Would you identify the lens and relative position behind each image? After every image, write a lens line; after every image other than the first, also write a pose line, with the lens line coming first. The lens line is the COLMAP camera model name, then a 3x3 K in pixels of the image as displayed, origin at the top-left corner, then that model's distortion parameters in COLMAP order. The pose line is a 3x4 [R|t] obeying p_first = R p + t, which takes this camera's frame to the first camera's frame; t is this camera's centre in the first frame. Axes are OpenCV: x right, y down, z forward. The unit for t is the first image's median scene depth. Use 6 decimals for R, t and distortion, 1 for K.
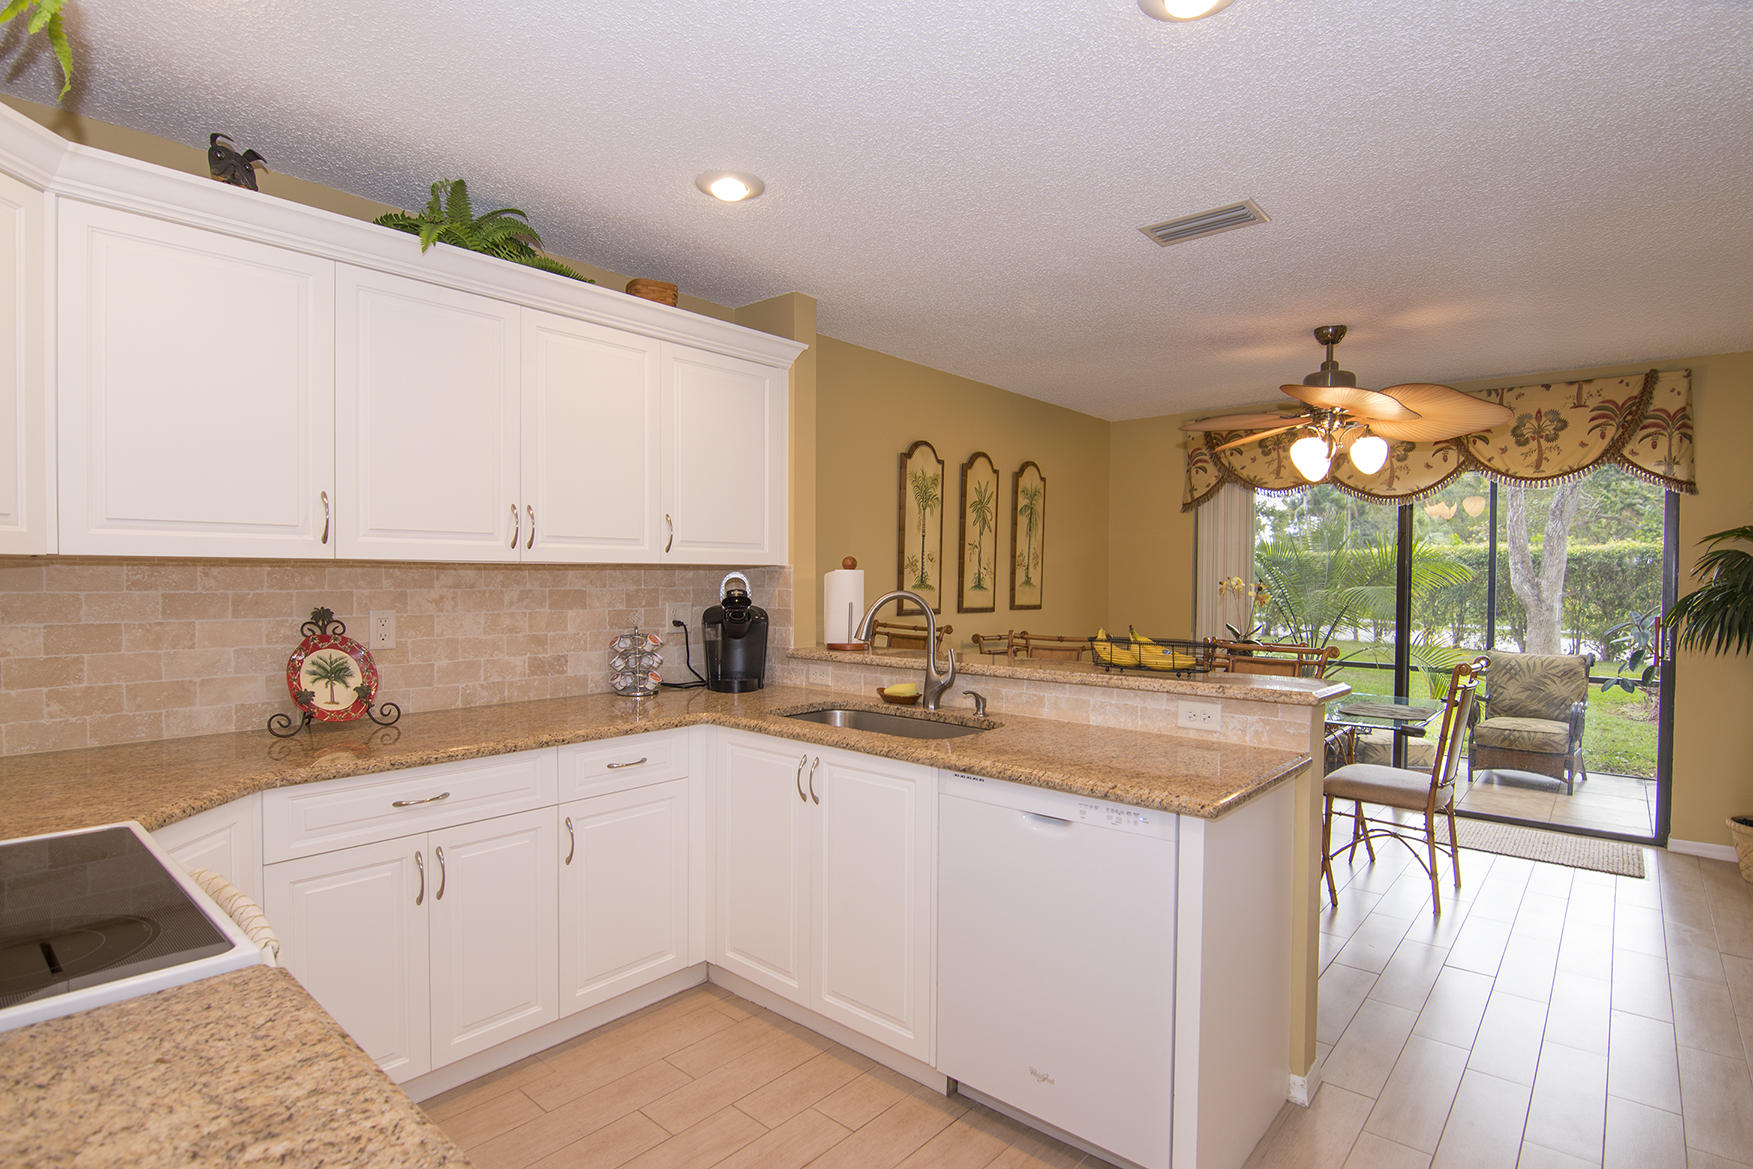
lens RADIAL K [[874.4, 0, 880.2], [0, 874.4, 593.1], [0, 0, 1]] dist [0.004957, -0.010224]
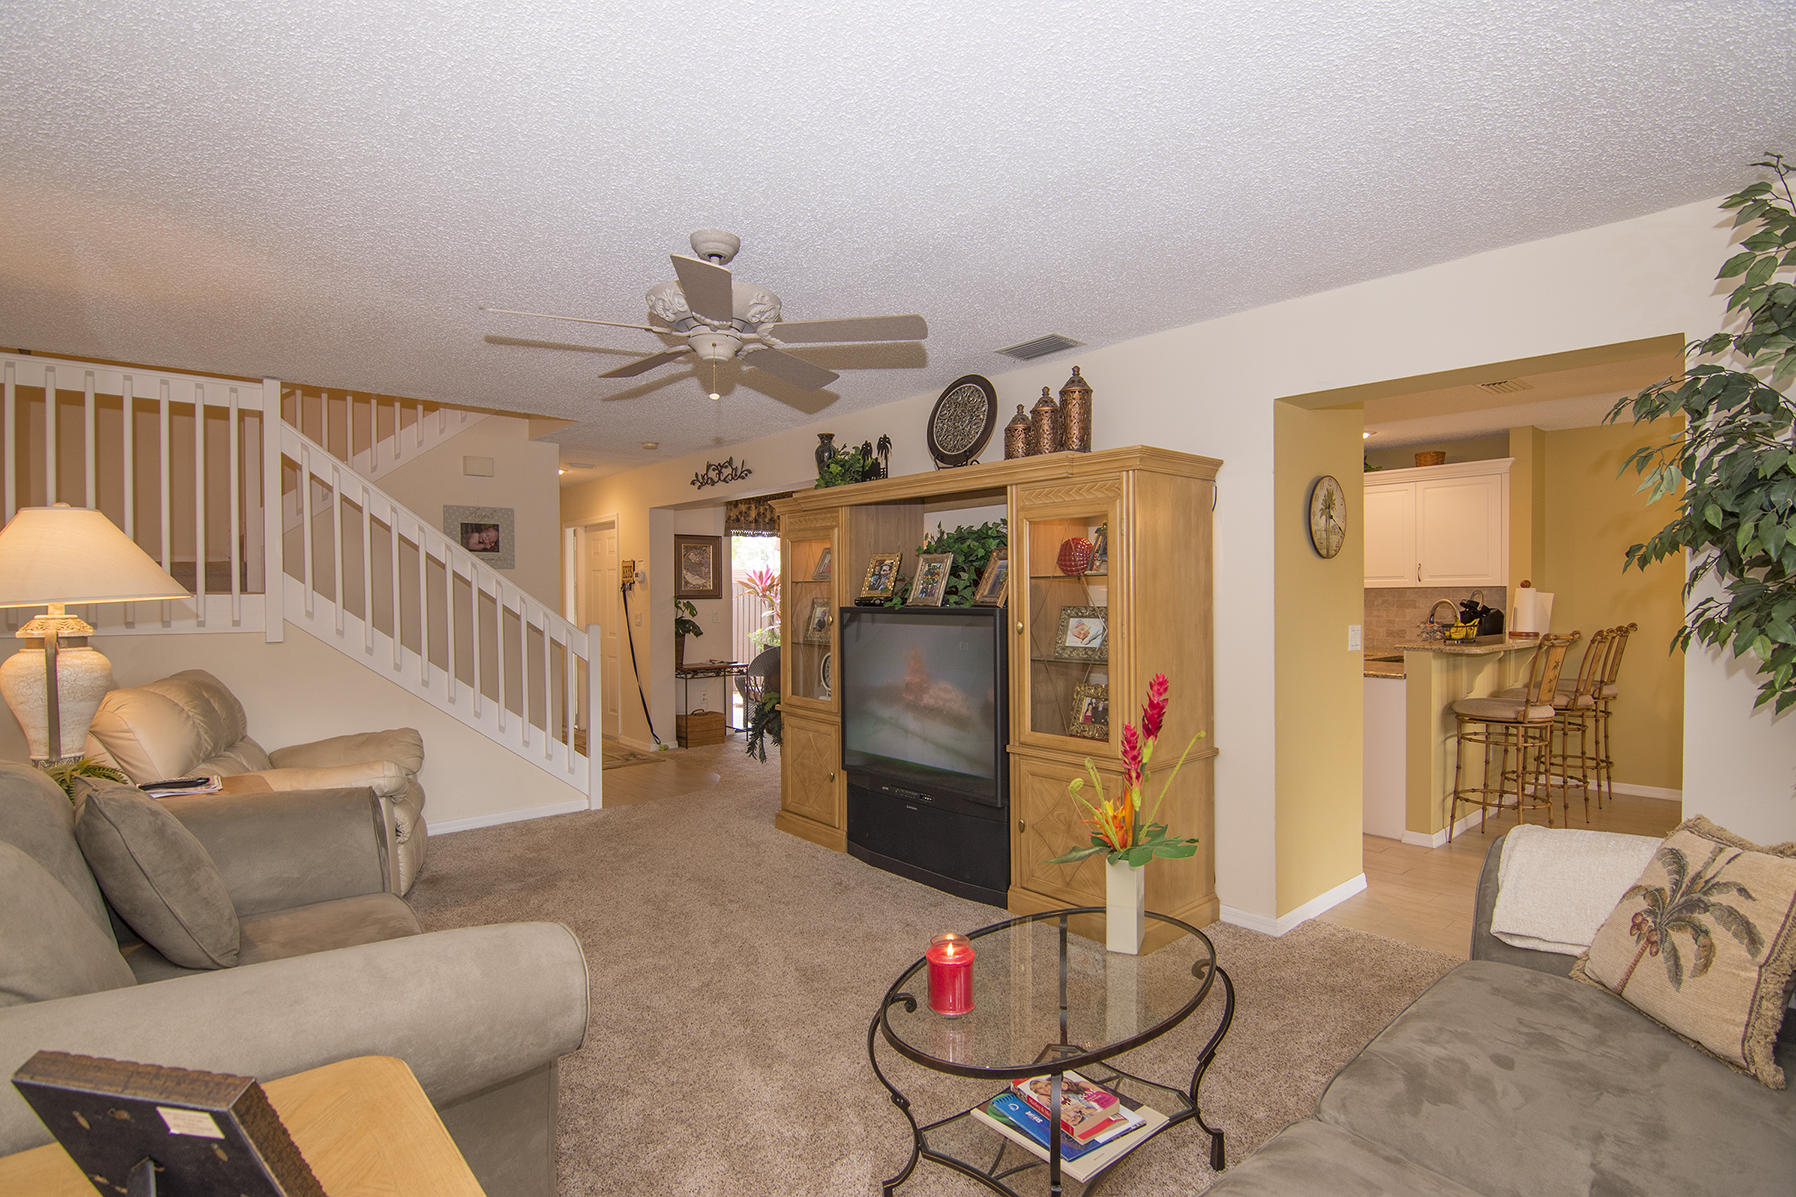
lens RADIAL K [[895.8, 0, 901.8], [0, 895.8, 607.4], [0, 0, 1]] dist [0.004957, -0.010224]
pose [[-0.140134, 0.003623, -0.990126, 1.347278], [-0.021742, 0.999741, 0.006735, 0.018548], [0.989894, 0.022471, -0.140019, 0.050885]]
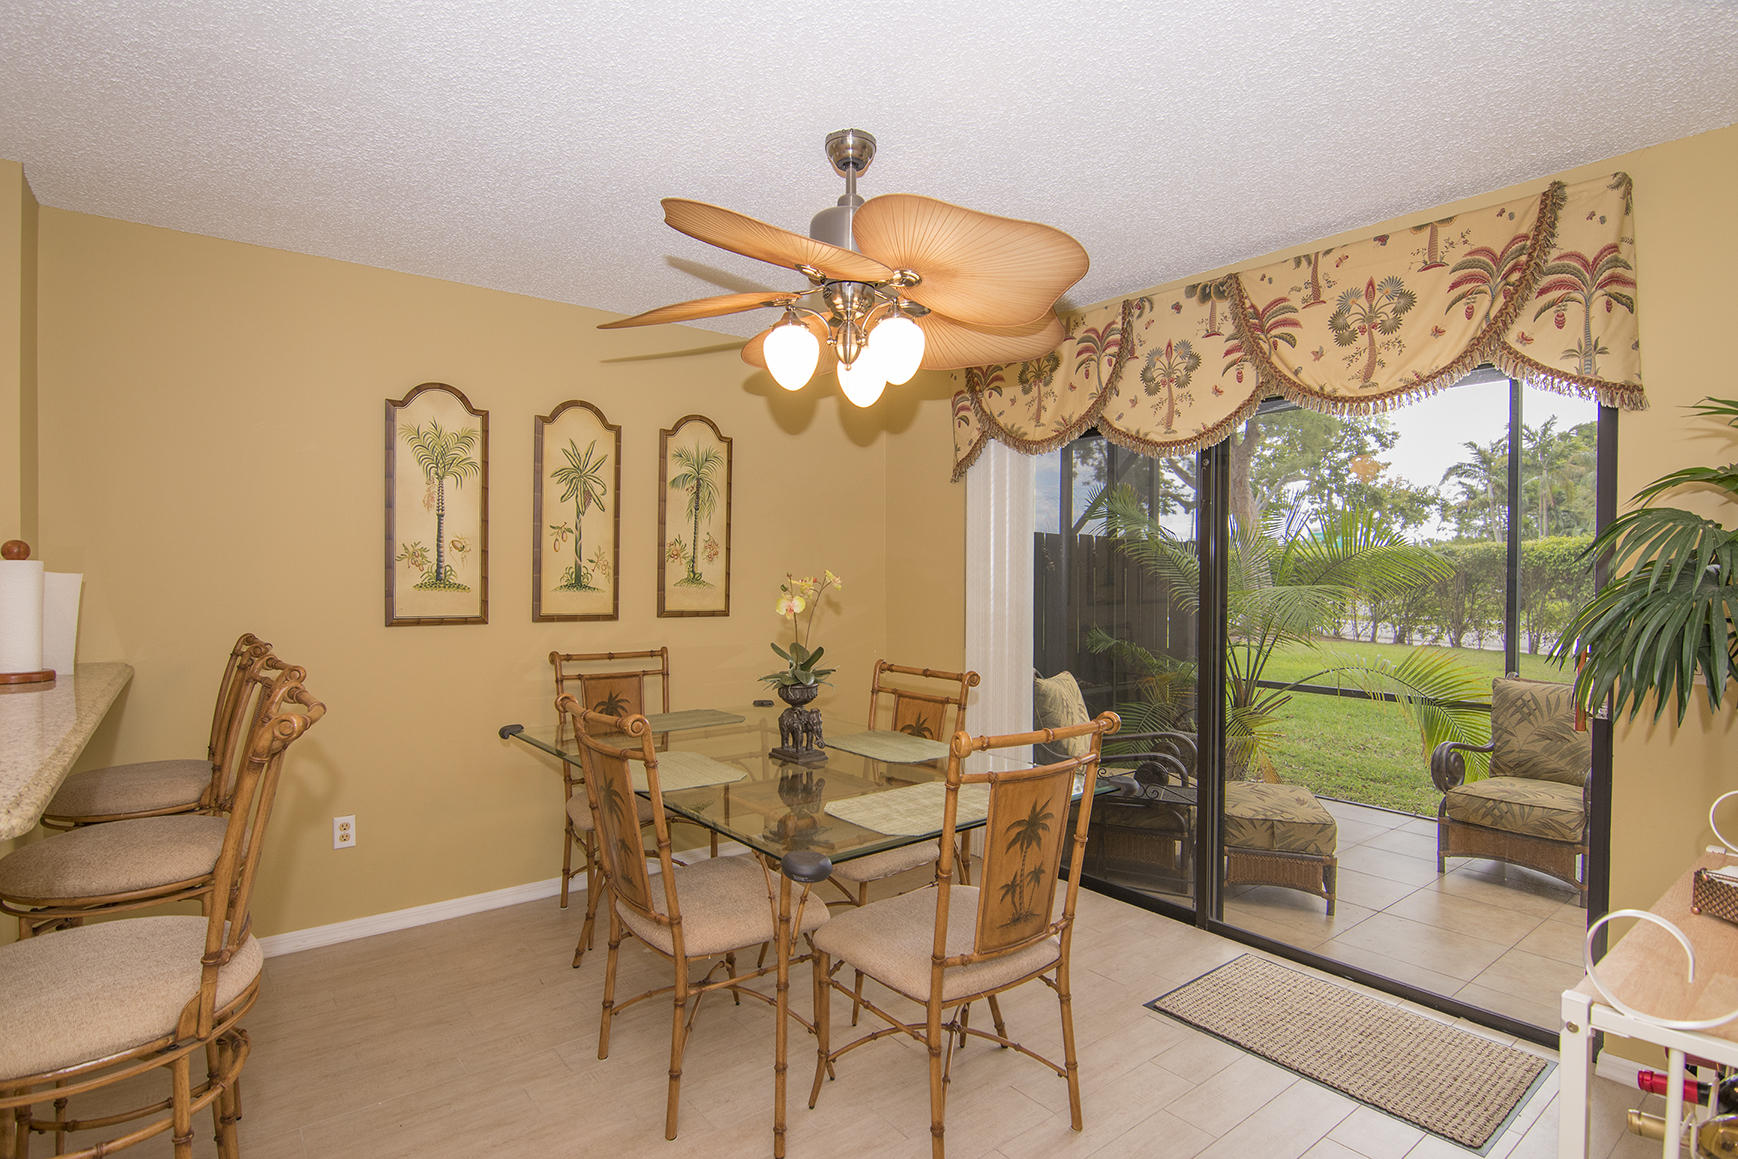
lens RADIAL K [[866.9, 0, 872.7], [0, 866.9, 588.1], [0, 0, 1]] dist [0.004957, -0.010224]
pose [[0.981354, -0.001275, -0.192205, 0.537226], [0.000223, 0.999985, -0.005492, -0.001457], [0.192209, 0.005347, 0.981339, 0.368322]]
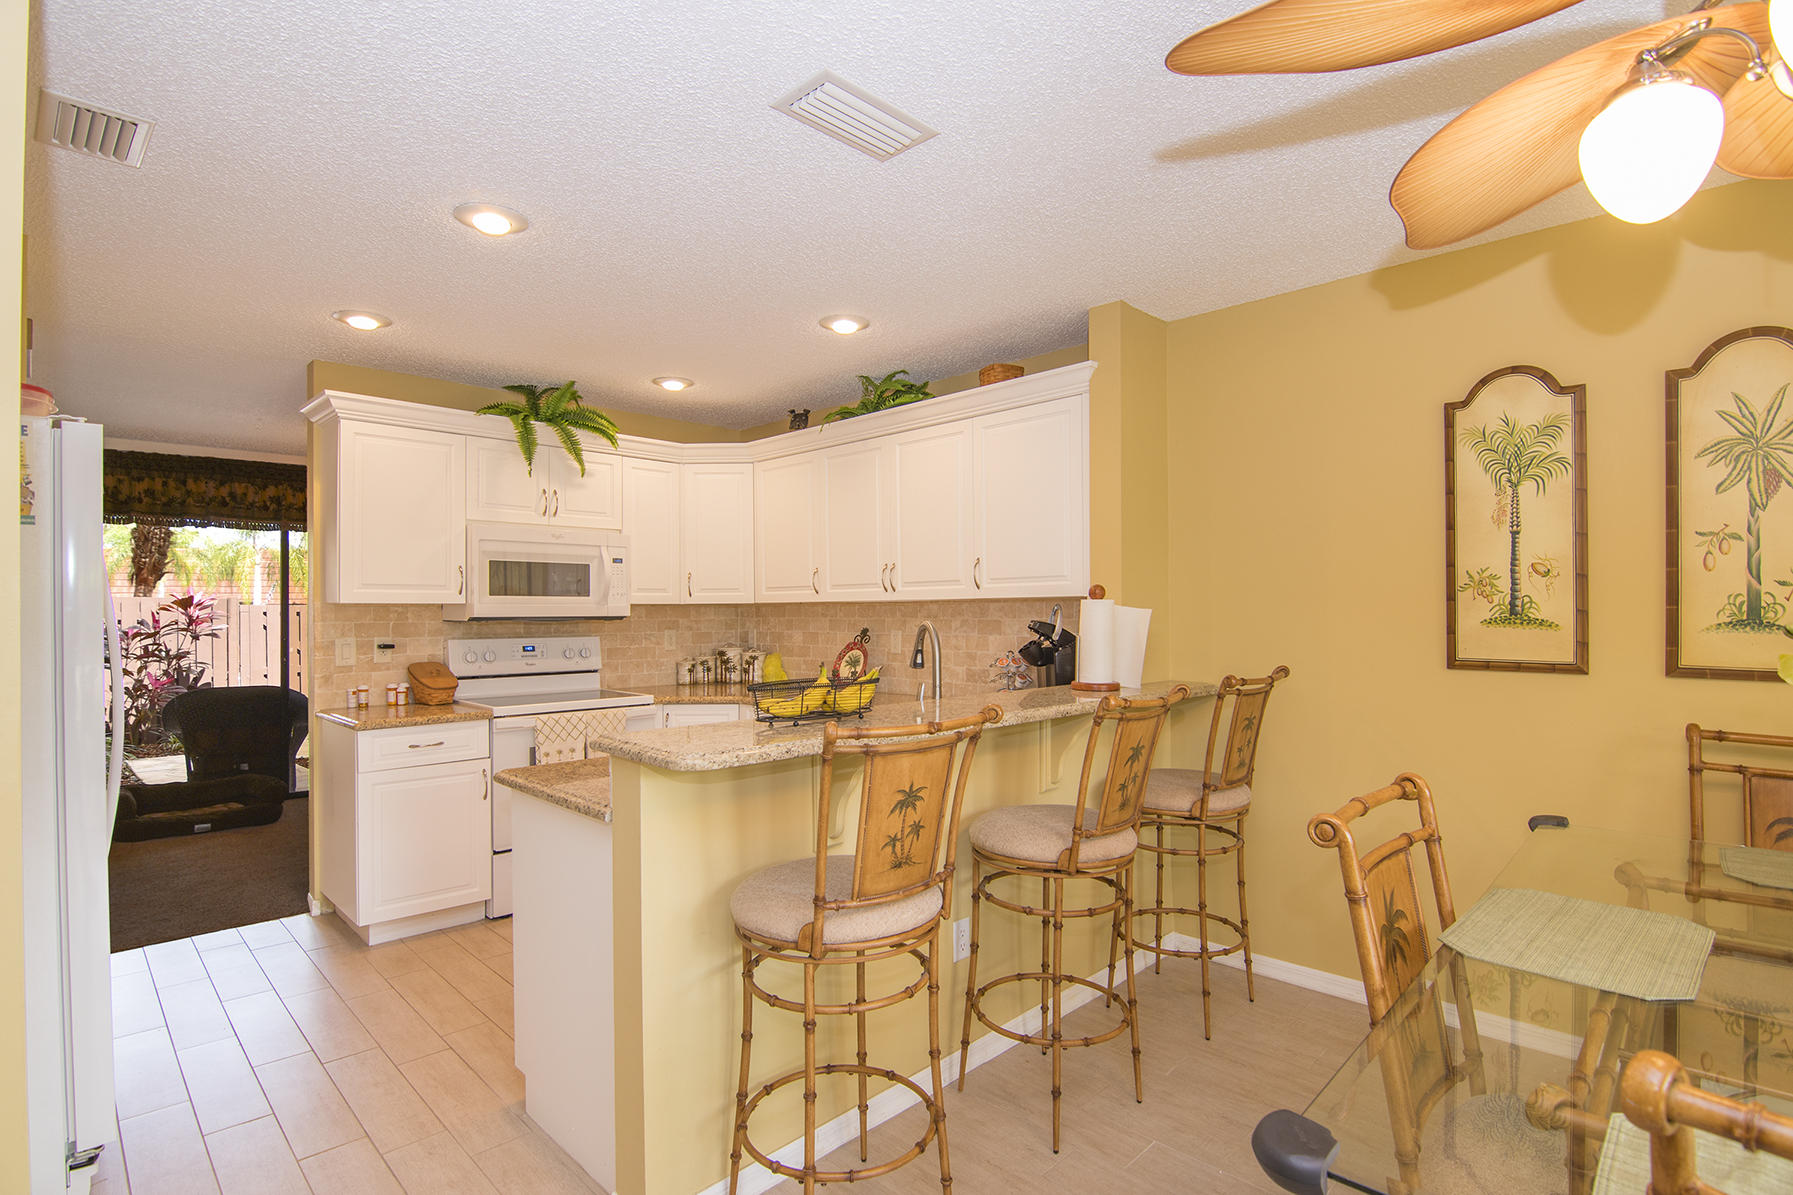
lens RADIAL K [[894.3, 0, 900.3], [0, 894.3, 606.3], [0, 0, 1]] dist [0.004957, -0.010224]
pose [[-0.068809, -0.010178, -0.997578, 0.659468], [-0.013947, 0.999860, -0.009239, -0.006305], [0.997532, 0.013278, -0.068942, 0.642290]]
